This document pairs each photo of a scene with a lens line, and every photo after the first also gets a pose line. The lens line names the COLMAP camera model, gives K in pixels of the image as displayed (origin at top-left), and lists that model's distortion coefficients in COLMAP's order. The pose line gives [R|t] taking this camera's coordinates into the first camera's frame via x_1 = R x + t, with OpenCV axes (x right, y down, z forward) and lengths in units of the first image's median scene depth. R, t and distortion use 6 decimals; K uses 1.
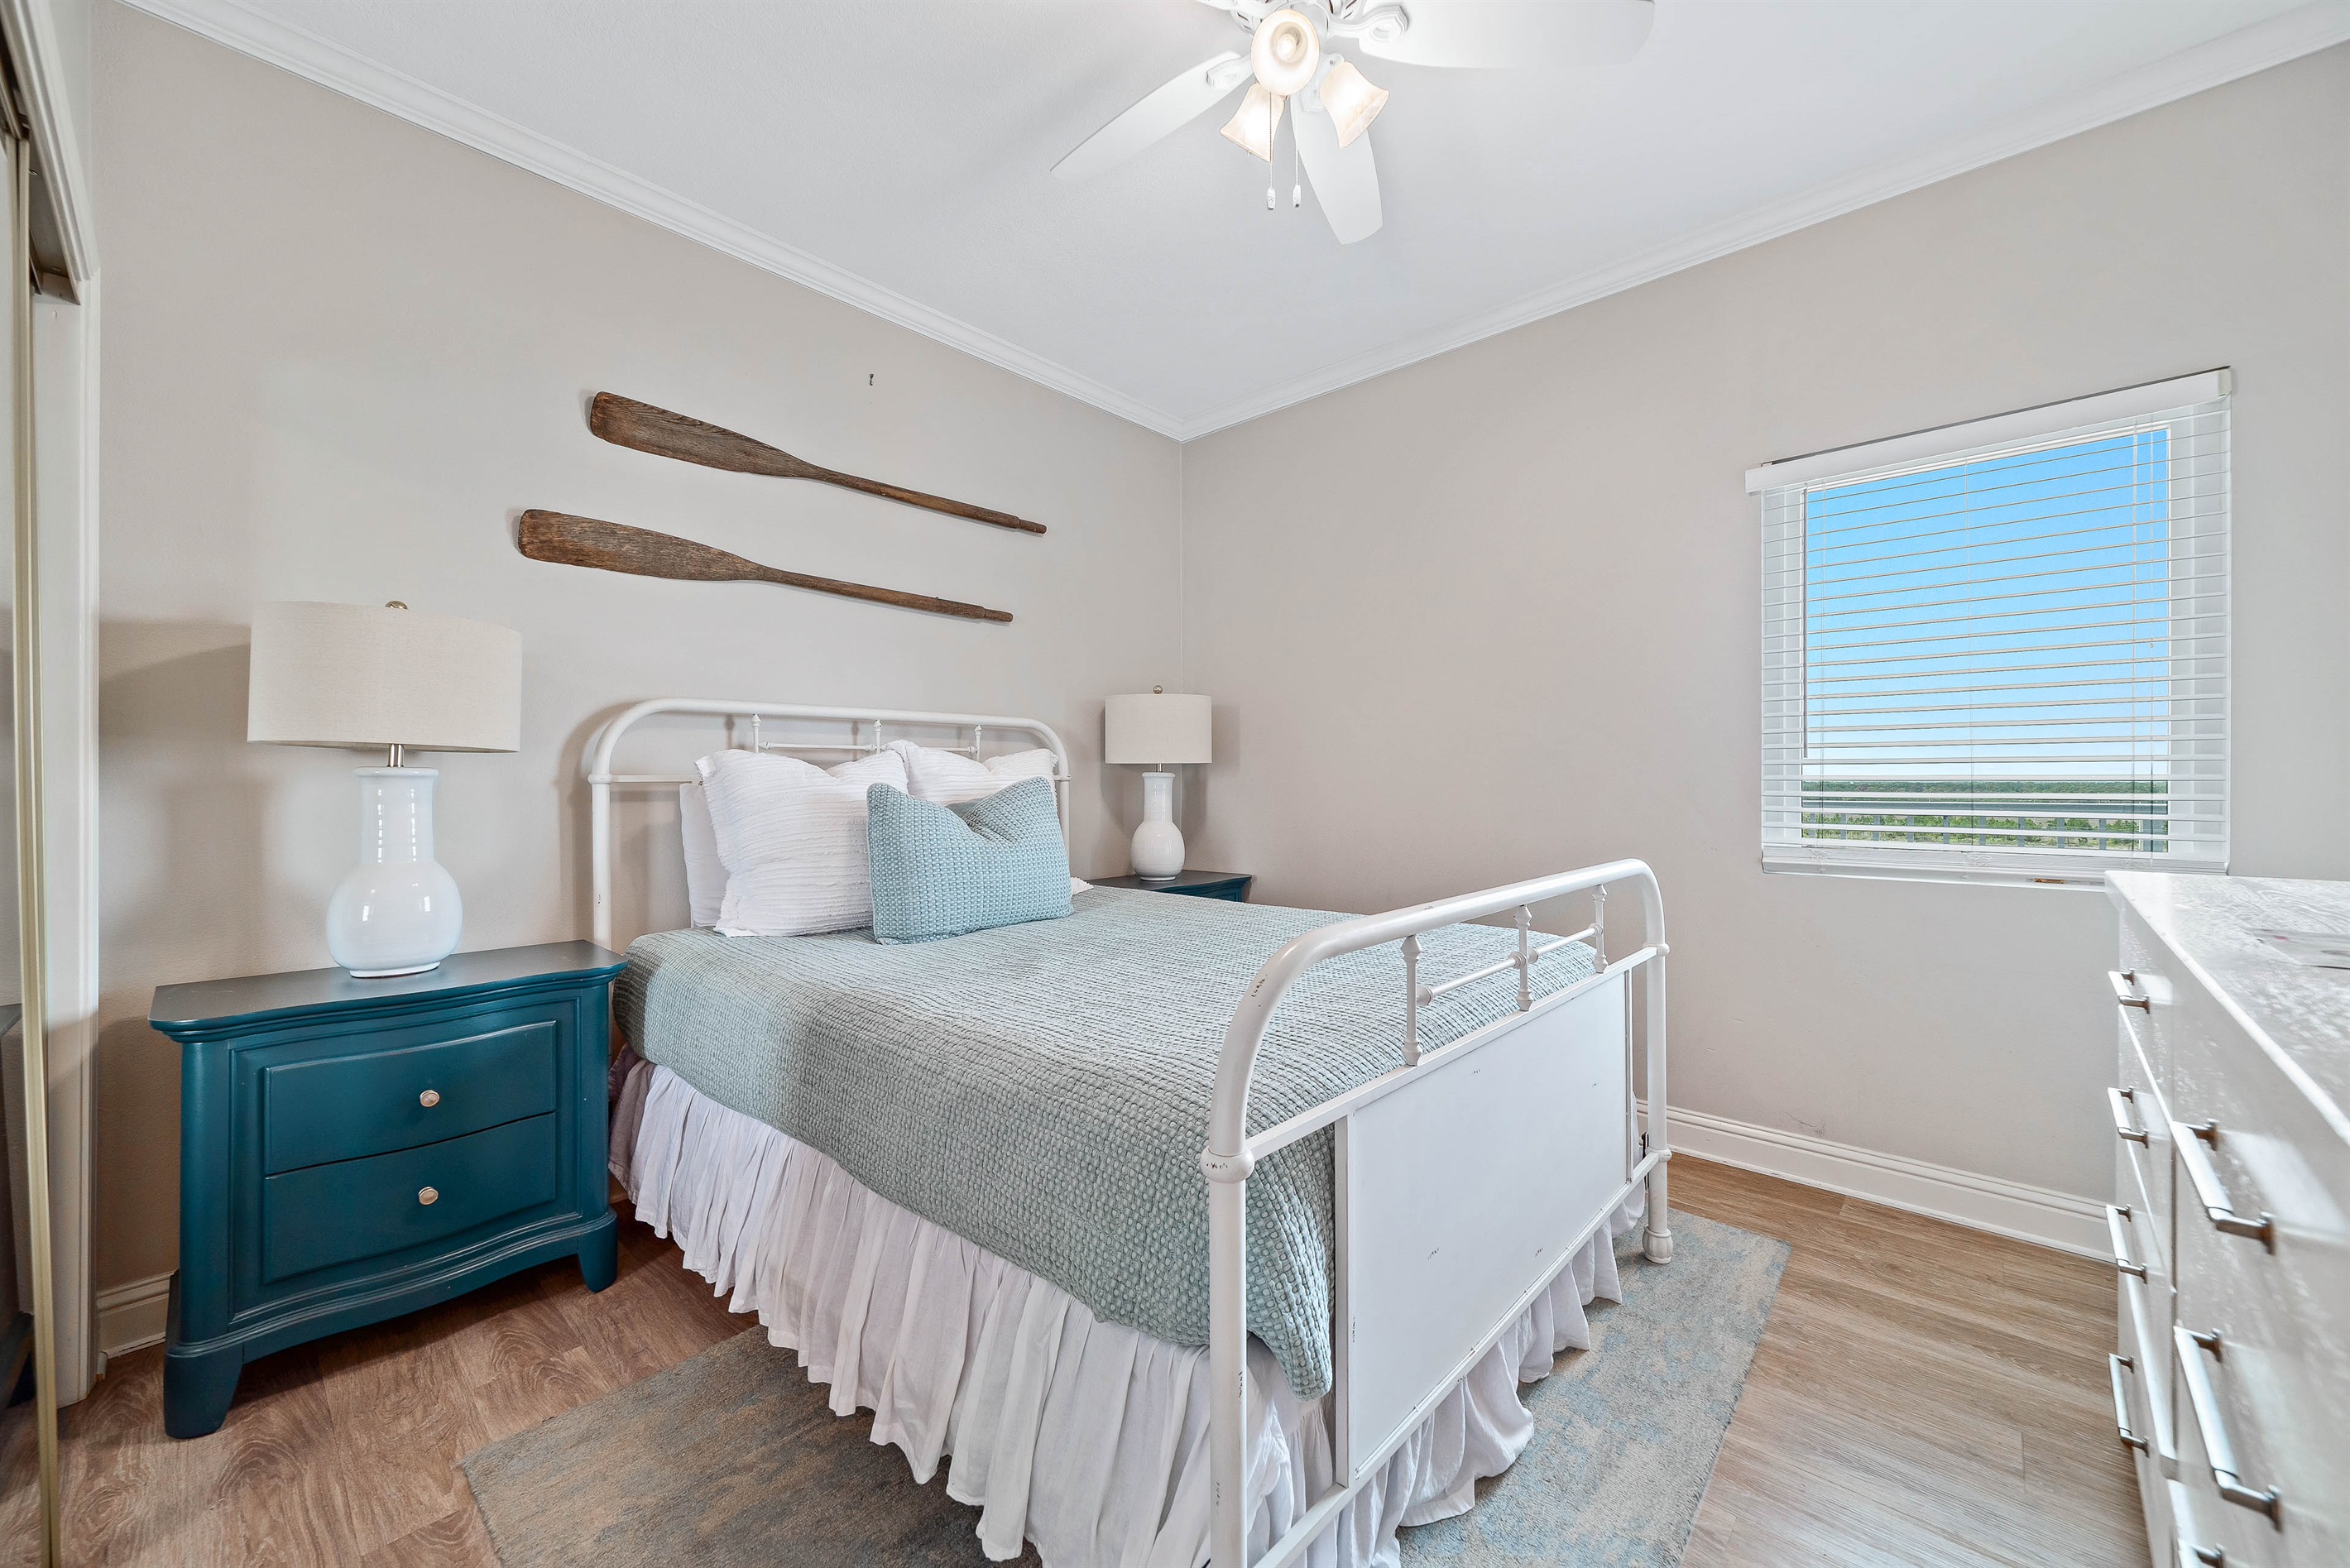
lens RADIAL K [[901.3, 0, 1175.0], [0, 901.3, 784.0], [0, 0, 1]] dist [0.000144, 0.000008]
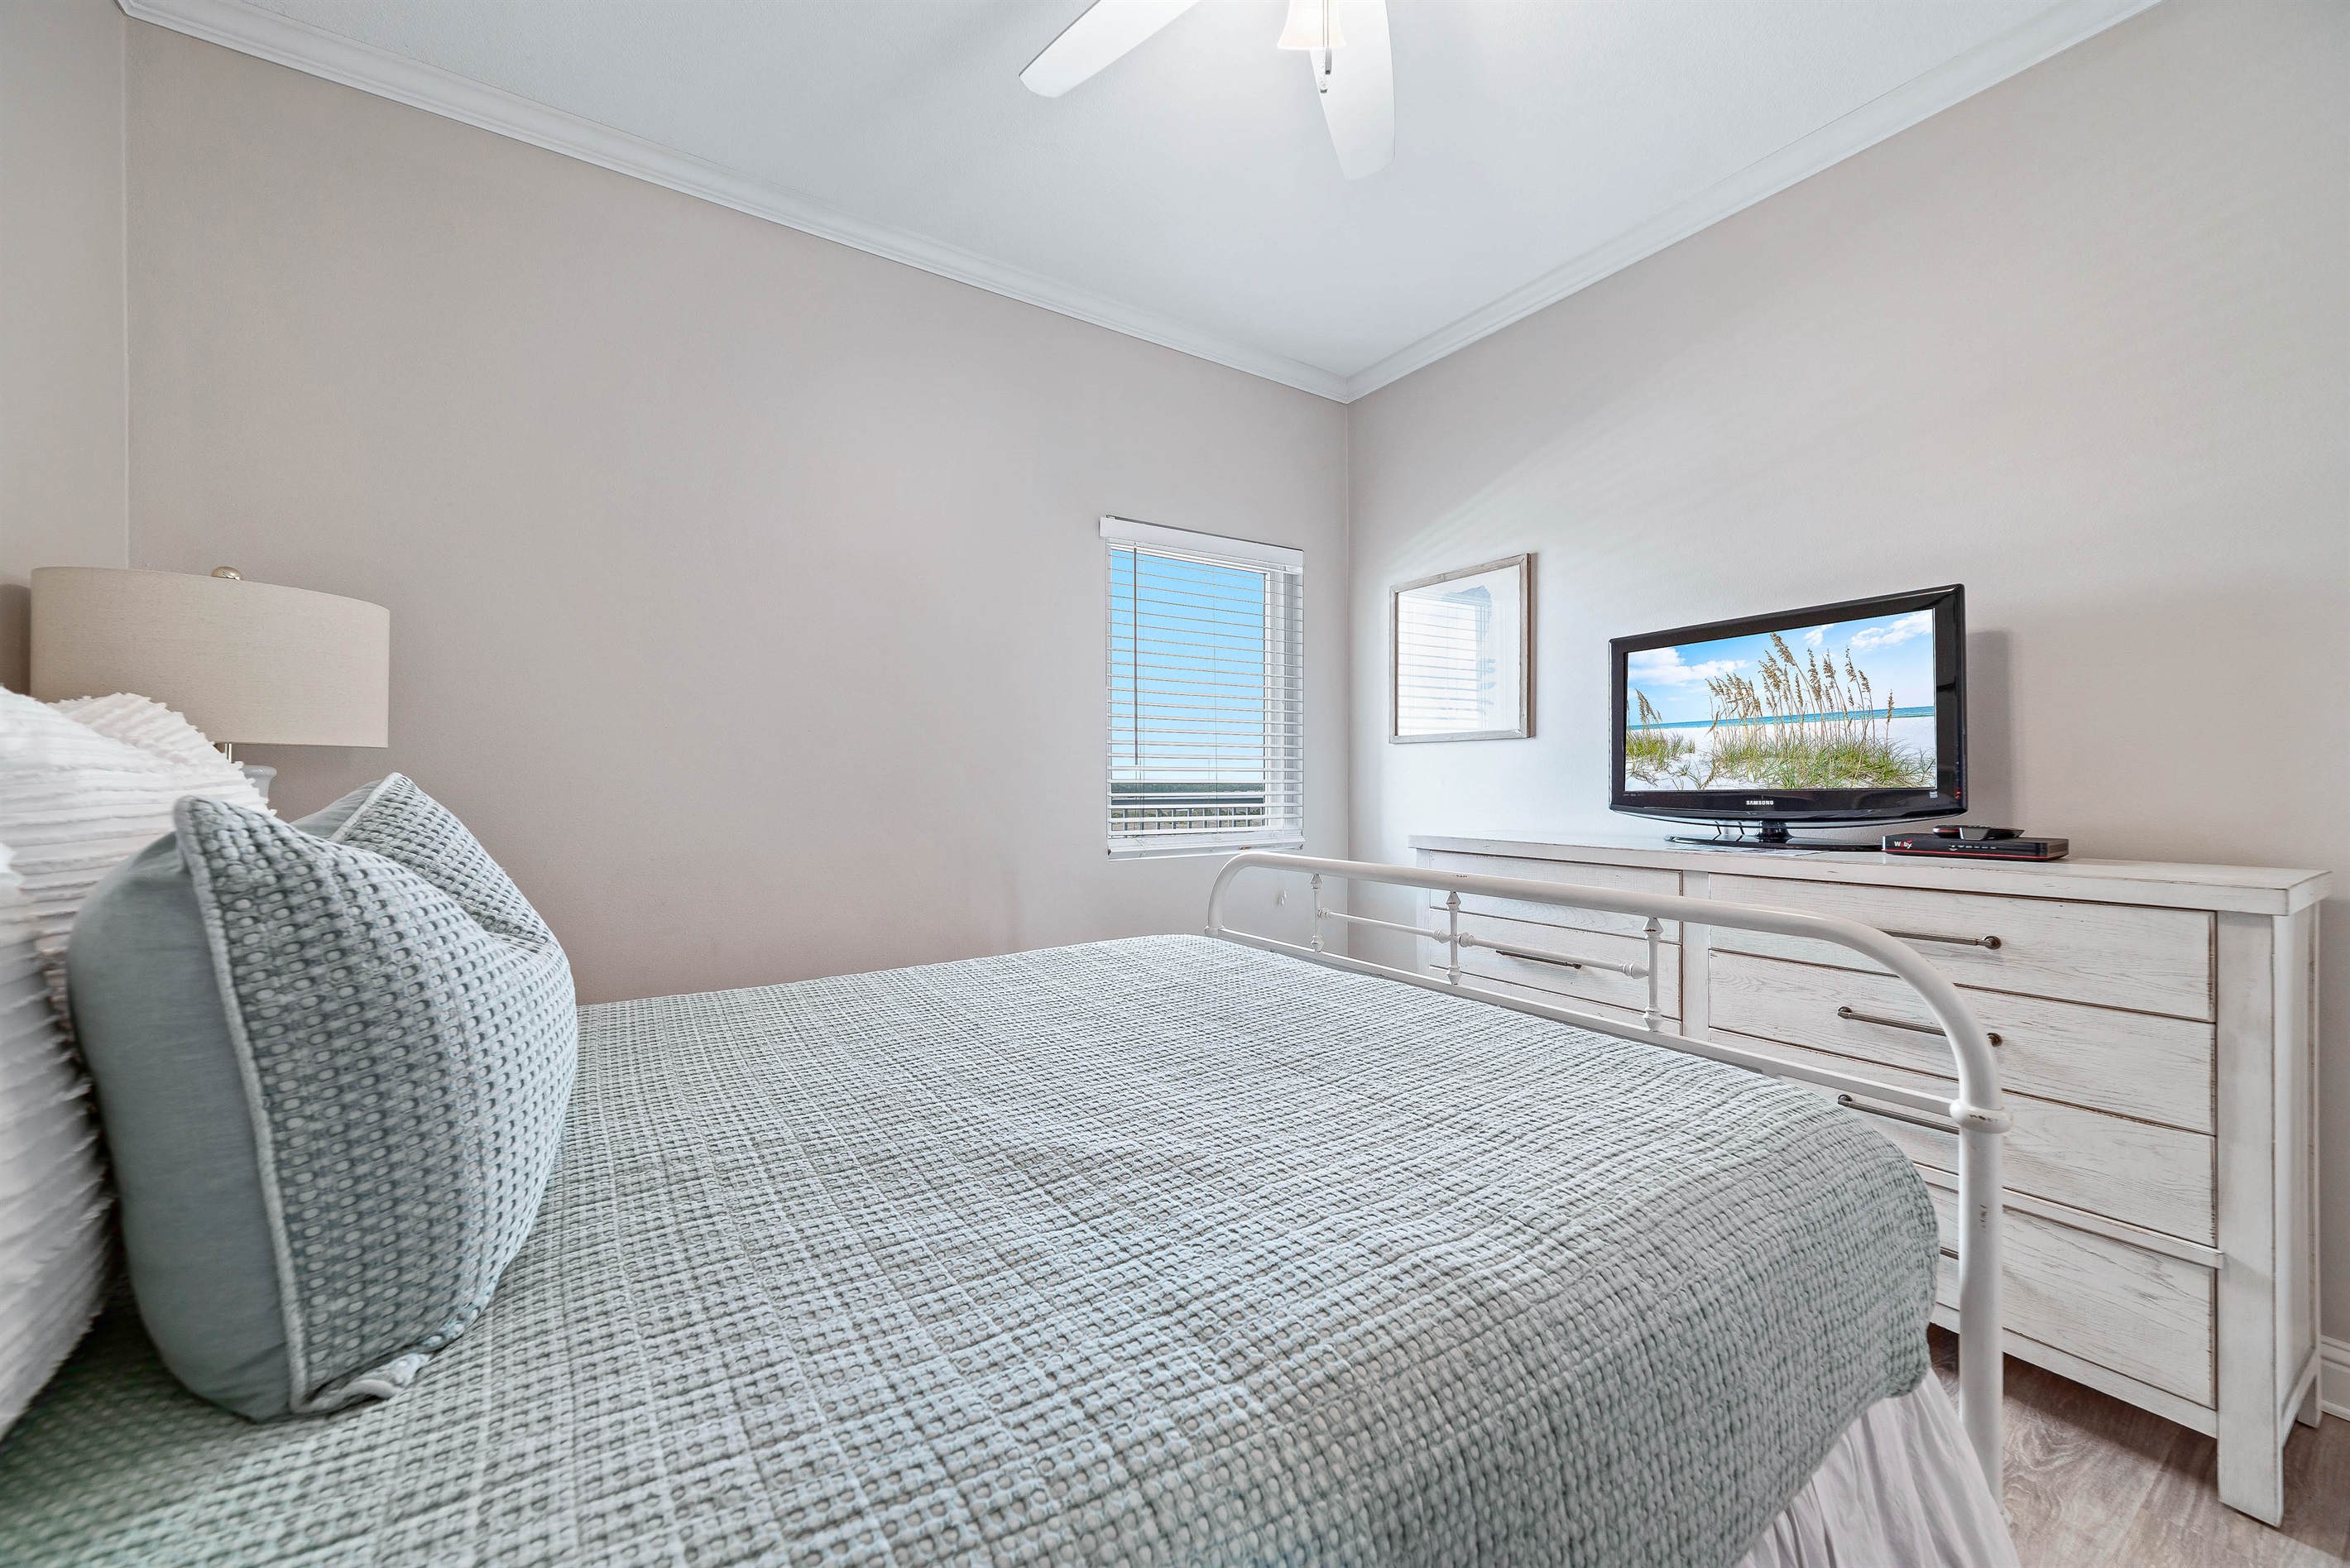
lens RADIAL K [[901.3, 0, 1175.0], [0, 901.3, 784.0], [0, 0, 1]] dist [0.000144, 0.000008]
pose [[0.241306, 0.000050, 0.970449, -0.498118], [0.003495, 0.999993, -0.000920, -0.001737], [-0.970443, 0.003614, 0.241305, 0.658005]]
